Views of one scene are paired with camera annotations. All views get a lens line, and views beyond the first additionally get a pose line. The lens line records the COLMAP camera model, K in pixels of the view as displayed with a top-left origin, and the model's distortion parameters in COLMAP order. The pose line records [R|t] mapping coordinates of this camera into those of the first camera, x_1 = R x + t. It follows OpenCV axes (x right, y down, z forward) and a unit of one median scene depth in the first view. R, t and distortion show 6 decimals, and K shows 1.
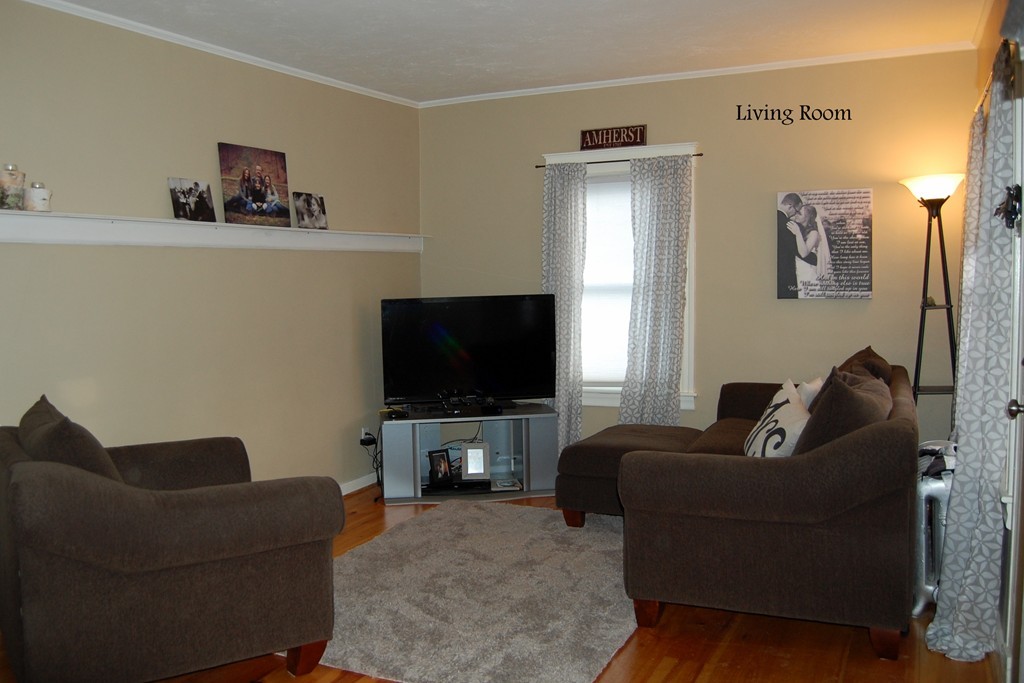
lens RADIAL K [[858.7, 0, 512.0], [0, 858.7, 341.5], [0, 0, 1]] dist [-0.081027, 0.013416]
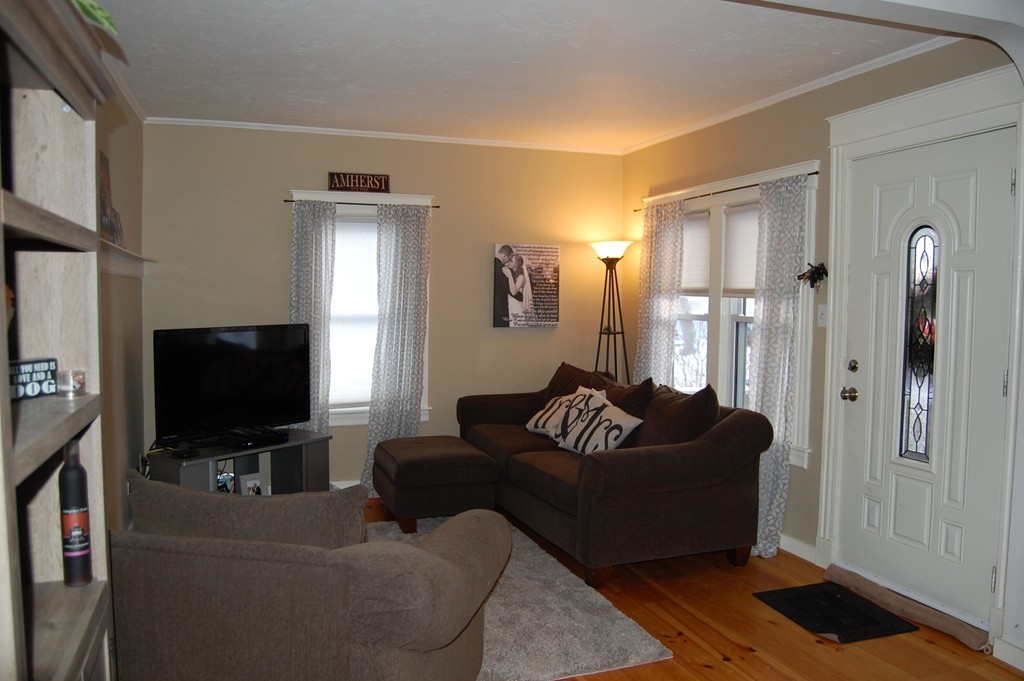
lens RADIAL K [[749.0, 0, 511.0], [0, 749.0, 354.1], [0, 0, 1]] dist [-0.096088, 0.001027]
pose [[0.716577, -0.027680, 0.696958, -0.438253], [0.032131, 0.999461, 0.006657, -0.016726], [-0.696767, 0.017624, 0.717081, 0.182483]]
